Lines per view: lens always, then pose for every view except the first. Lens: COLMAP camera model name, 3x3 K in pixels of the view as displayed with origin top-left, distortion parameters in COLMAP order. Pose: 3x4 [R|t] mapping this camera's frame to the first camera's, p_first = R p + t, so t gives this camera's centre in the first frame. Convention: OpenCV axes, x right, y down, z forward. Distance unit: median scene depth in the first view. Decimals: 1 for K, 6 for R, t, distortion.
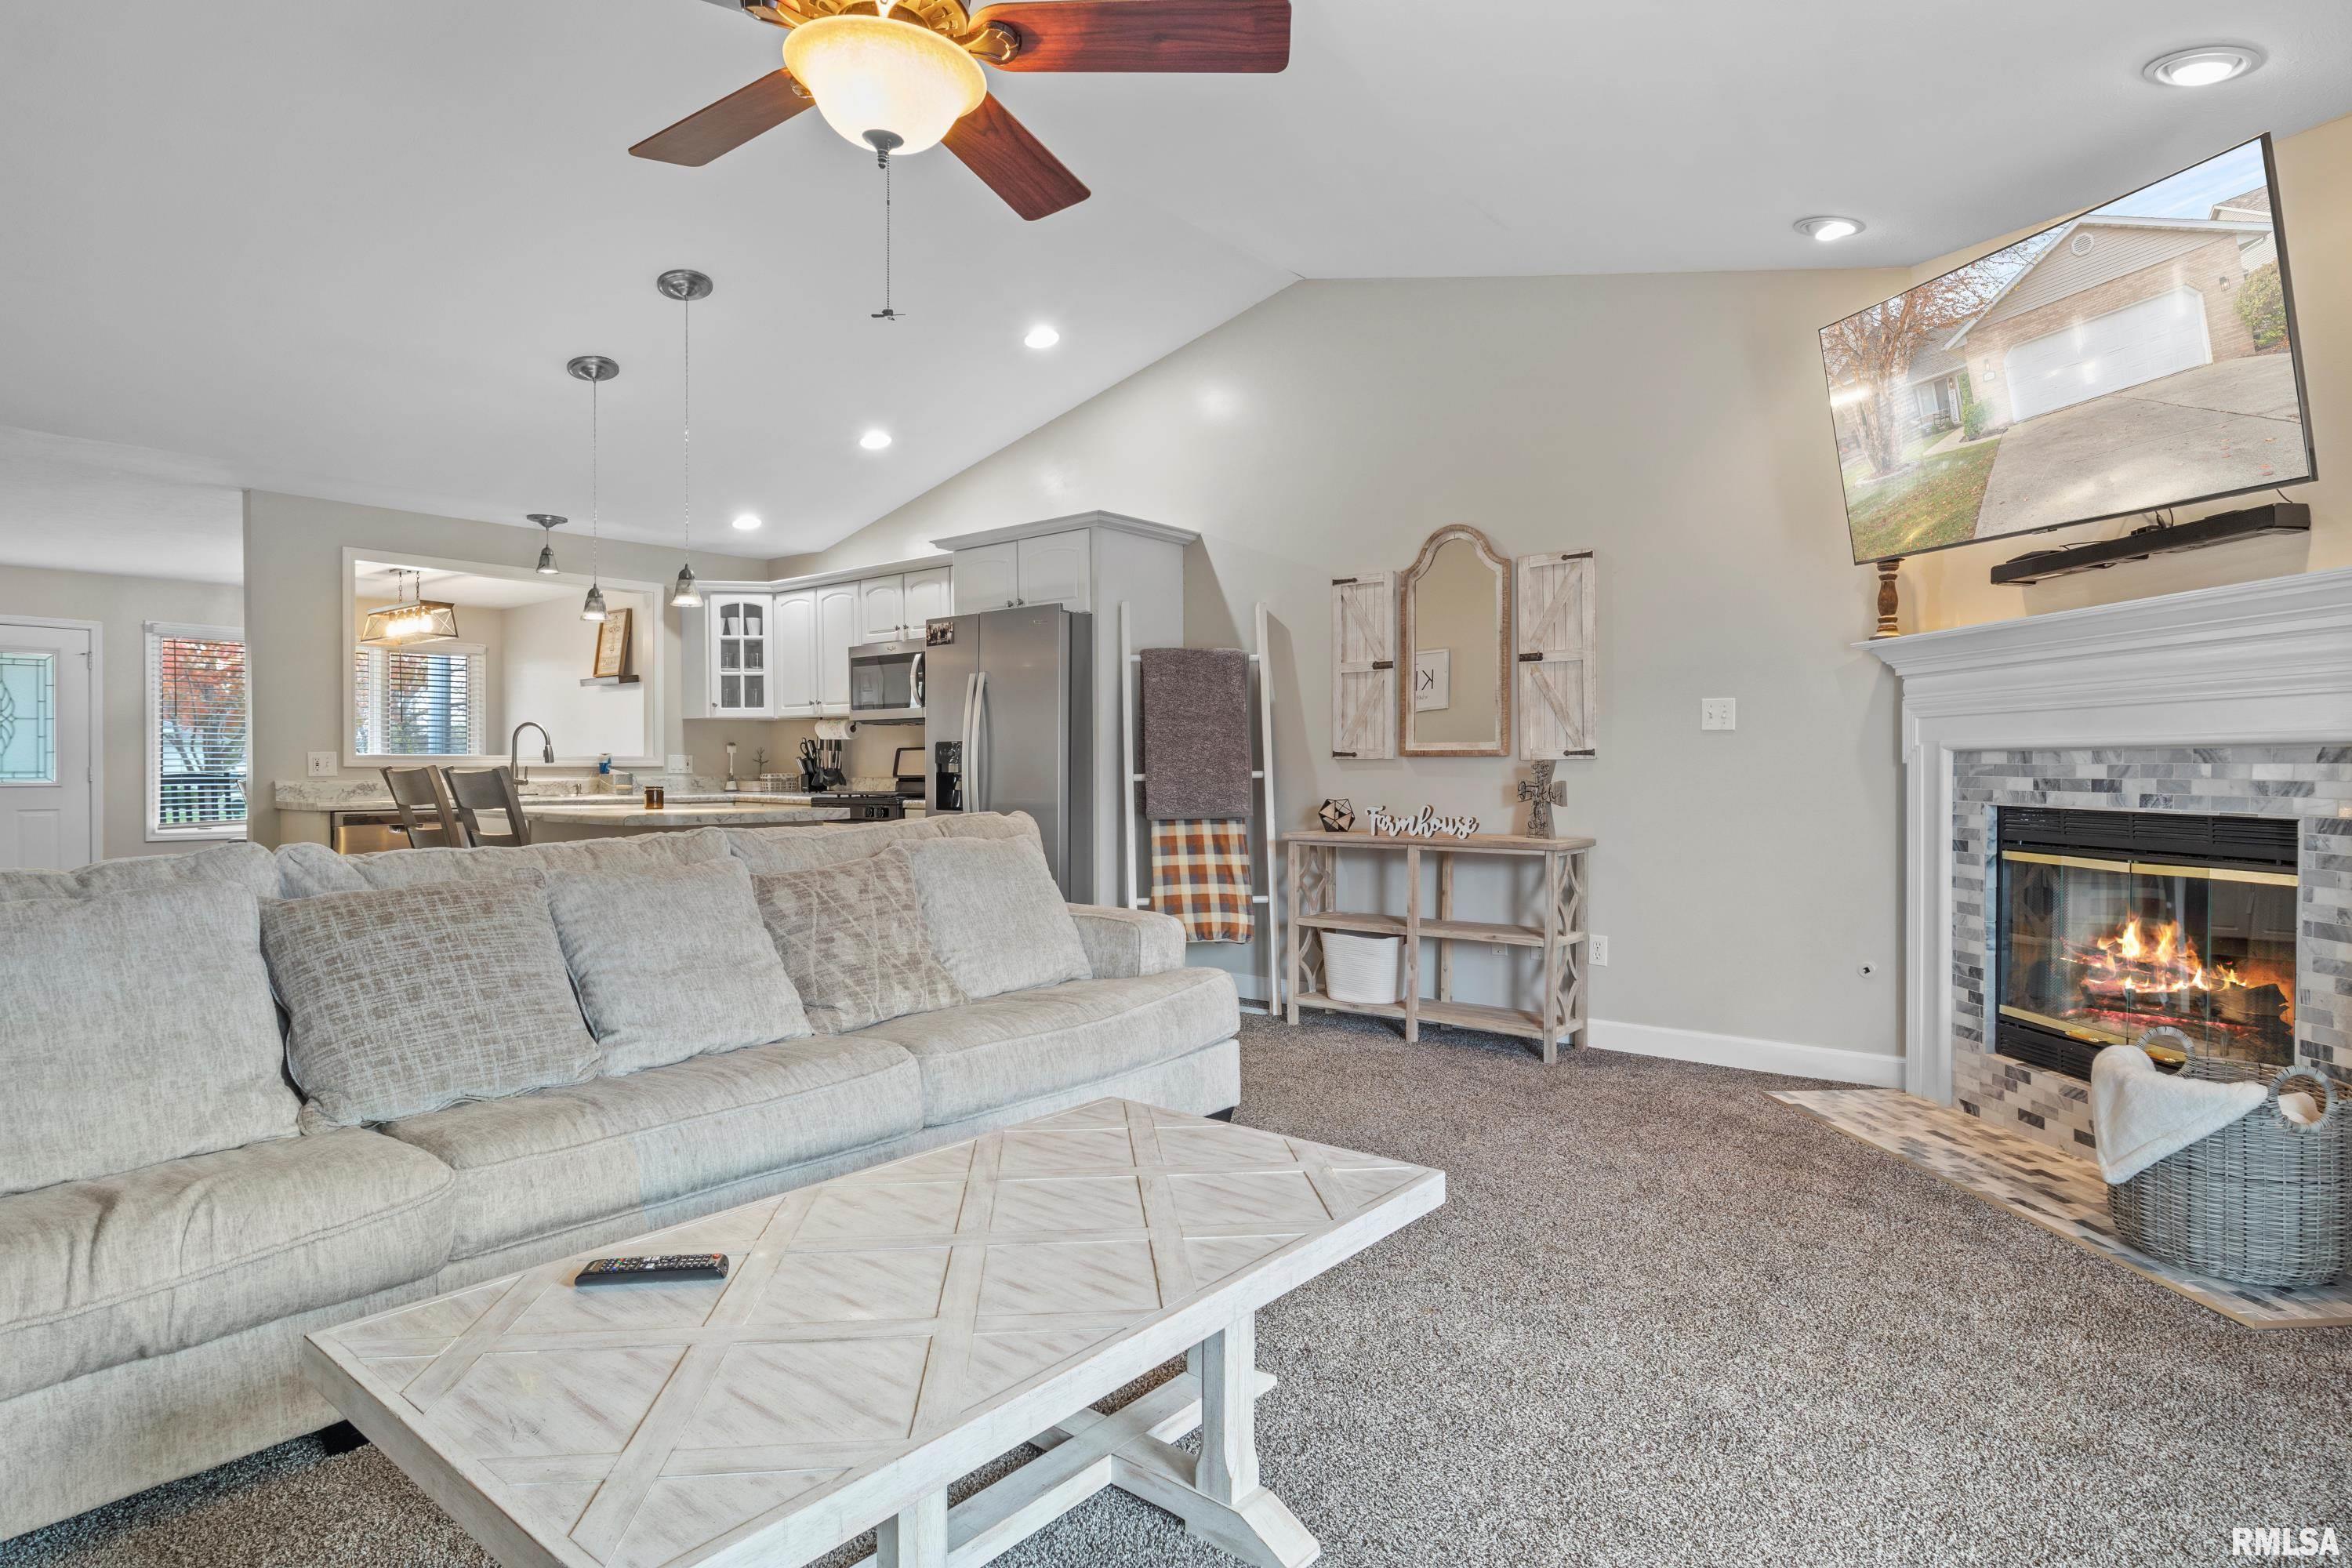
lens RADIAL K [[1262.3, 0, 1176.0], [0, 1262.3, 784.0], [0, 0, 1]] dist [-0.000259, 0.000420]
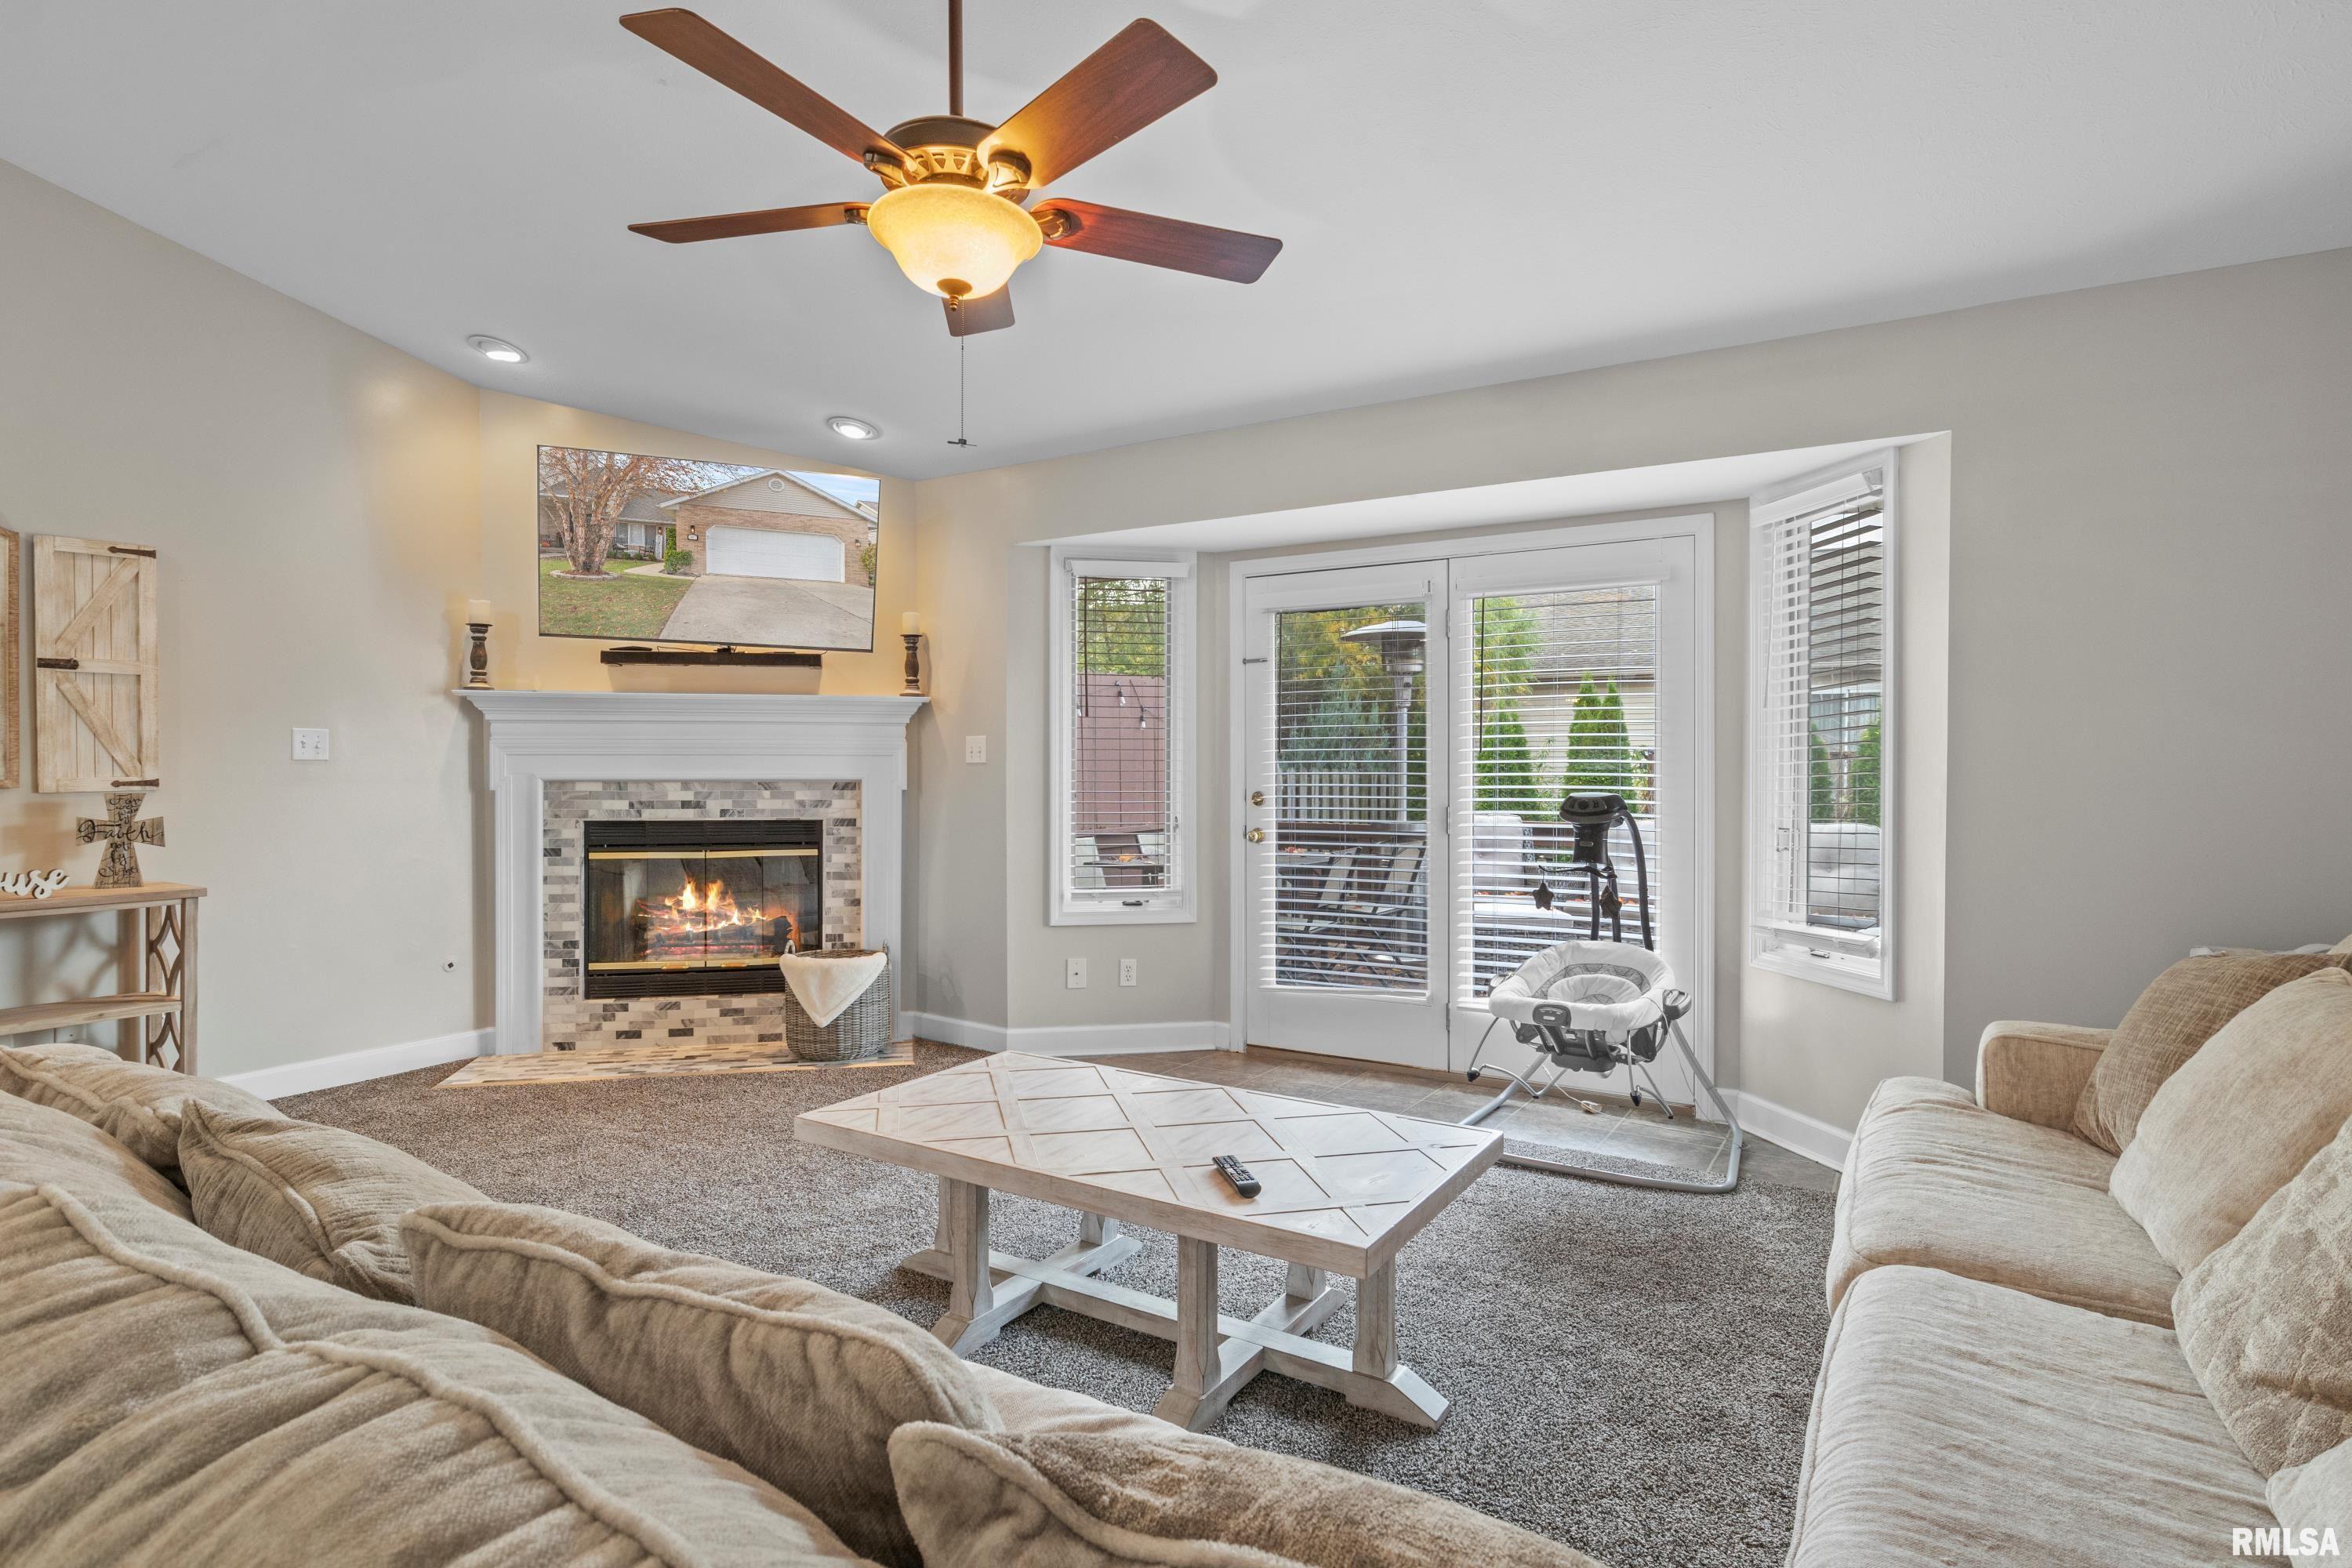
lens RADIAL K [[1203.8, 0, 1176.0], [0, 1203.8, 784.0], [0, 0, 1]] dist [-0.000973, -0.000128]
pose [[-0.126052, -0.014982, 0.991910, -0.756990], [0.012307, 0.999785, 0.016665, -0.038163], [-0.991947, 0.014308, -0.125841, 0.533564]]
